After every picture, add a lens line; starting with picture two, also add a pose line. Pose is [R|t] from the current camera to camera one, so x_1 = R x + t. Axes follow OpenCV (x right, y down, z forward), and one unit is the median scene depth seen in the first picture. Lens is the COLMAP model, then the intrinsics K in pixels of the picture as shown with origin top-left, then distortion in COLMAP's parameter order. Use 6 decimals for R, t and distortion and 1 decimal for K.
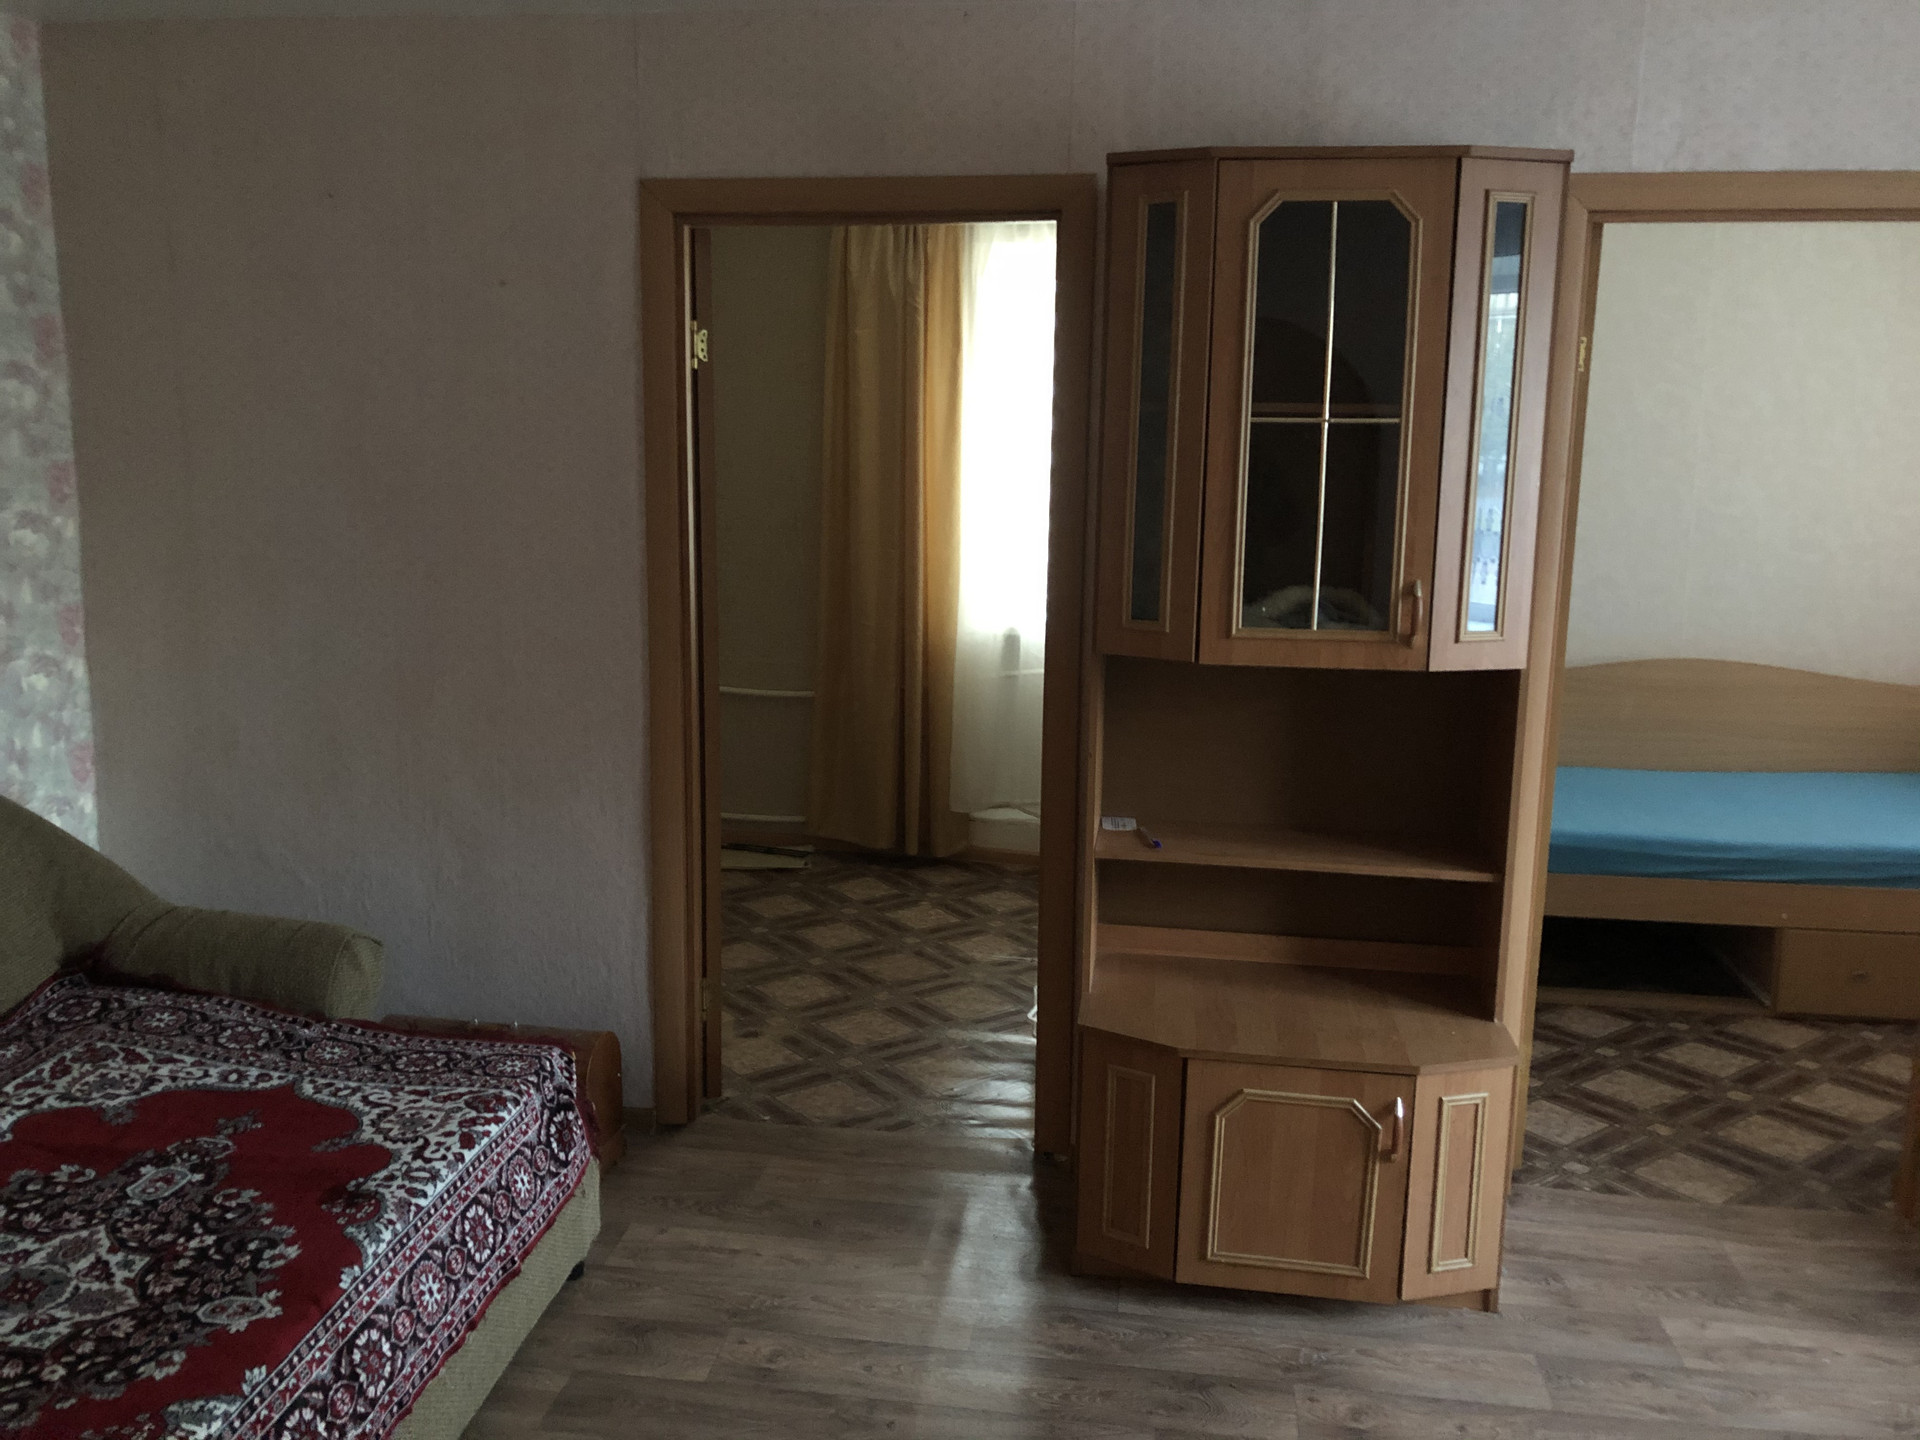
lens RADIAL K [[1588.0, 0, 934.9], [0, 1588.0, 717.5], [0, 0, 1]] dist [-0.004258, -0.002703]
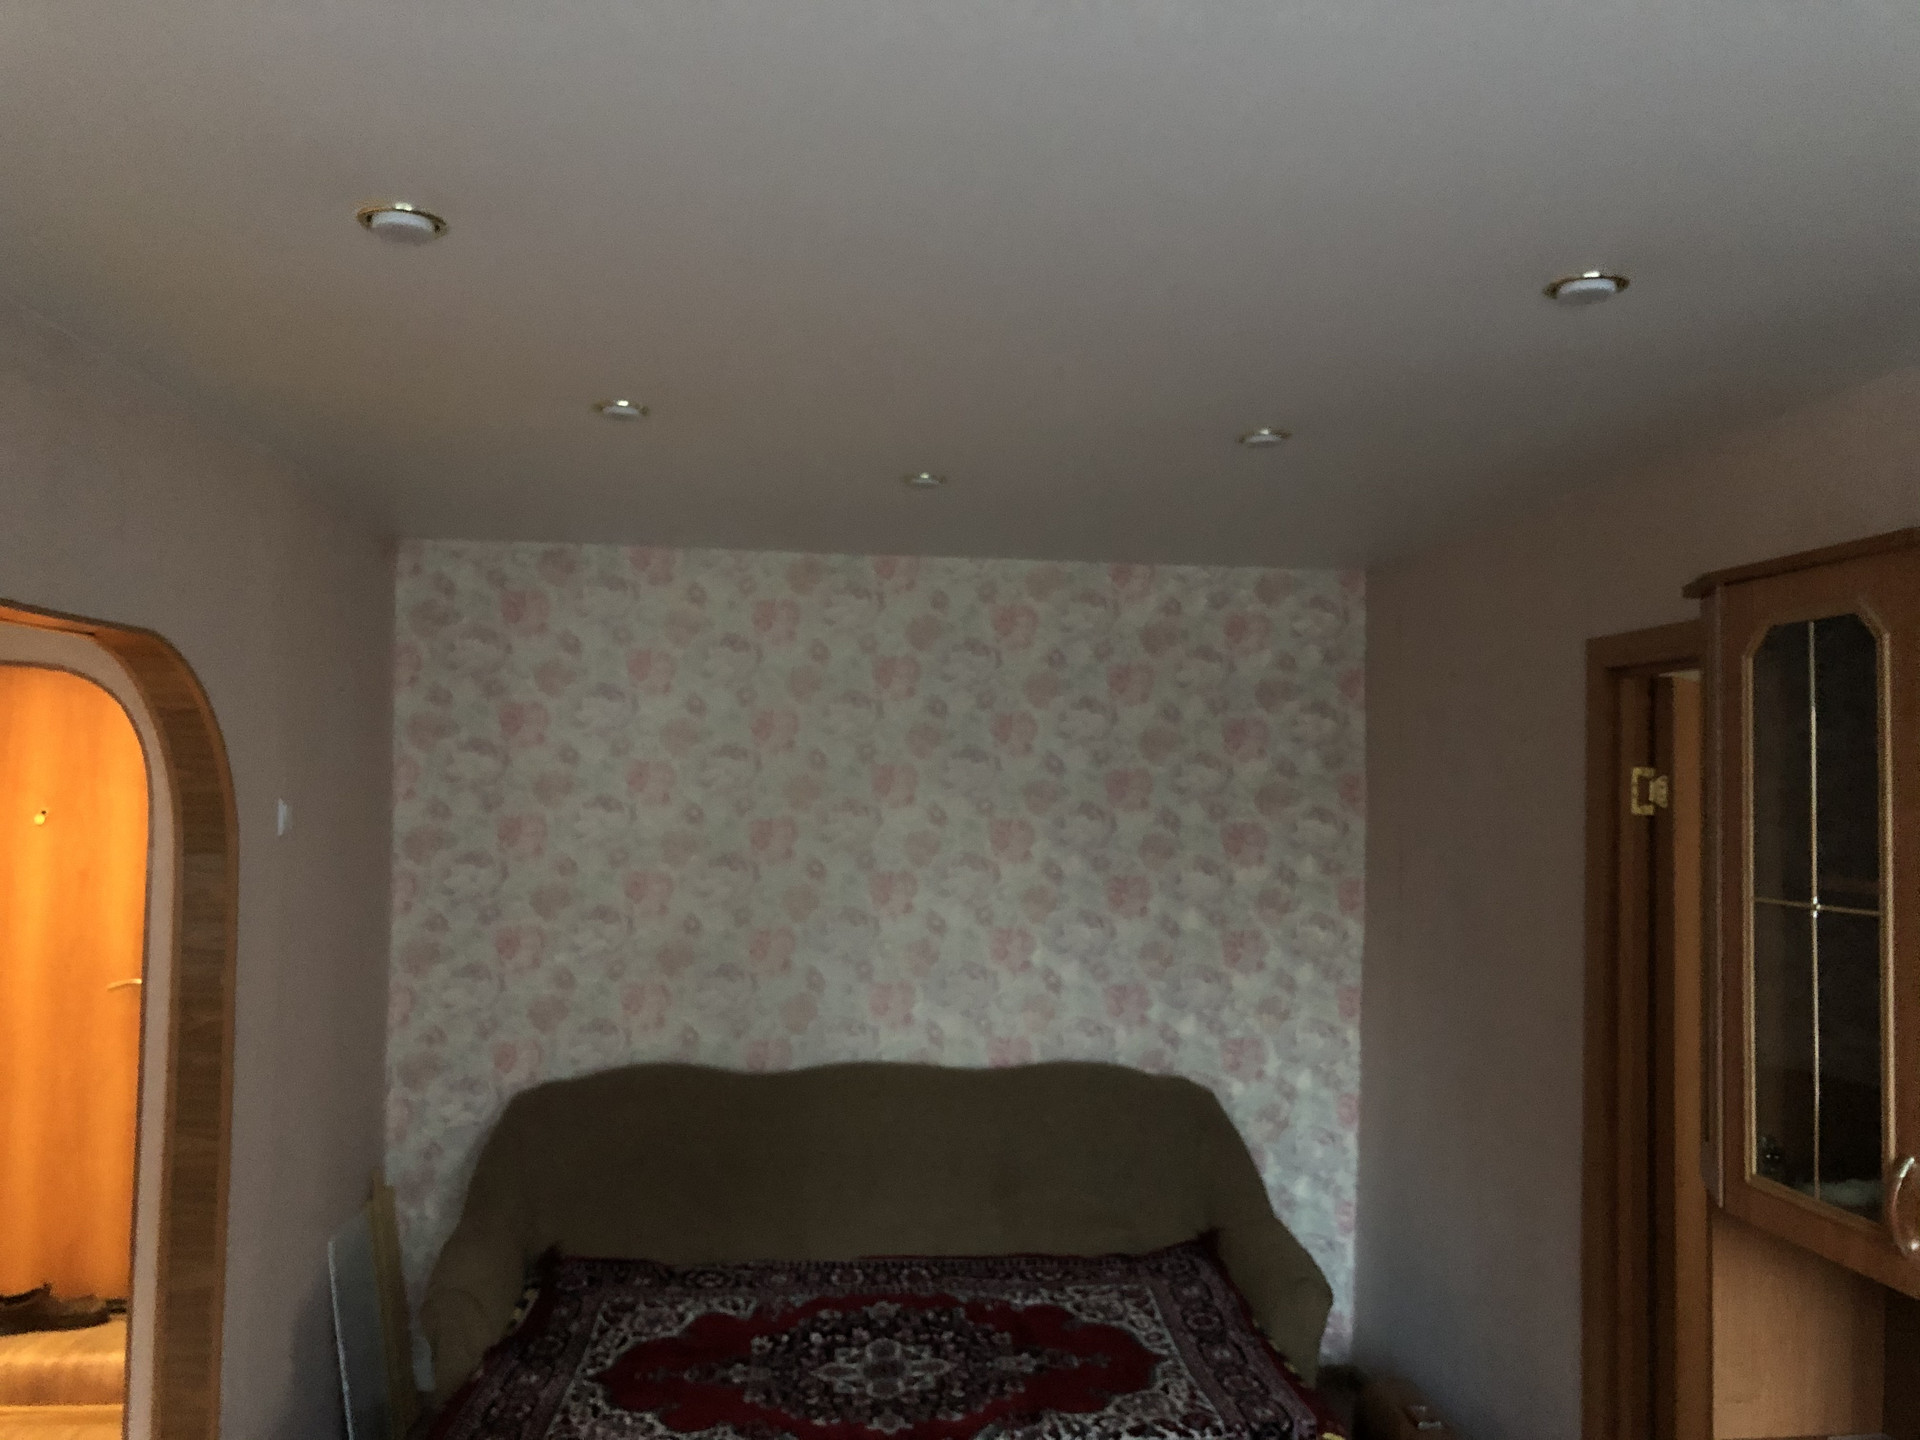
lens RADIAL K [[1588.0, 0, 934.9], [0, 1588.0, 717.5], [0, 0, 1]] dist [-0.004258, -0.002703]
pose [[0.227946, -0.052236, -0.972272, 0.863171], [-0.185653, 0.977908, -0.096065, -0.125972], [0.955810, 0.202403, 0.213212, 0.434100]]
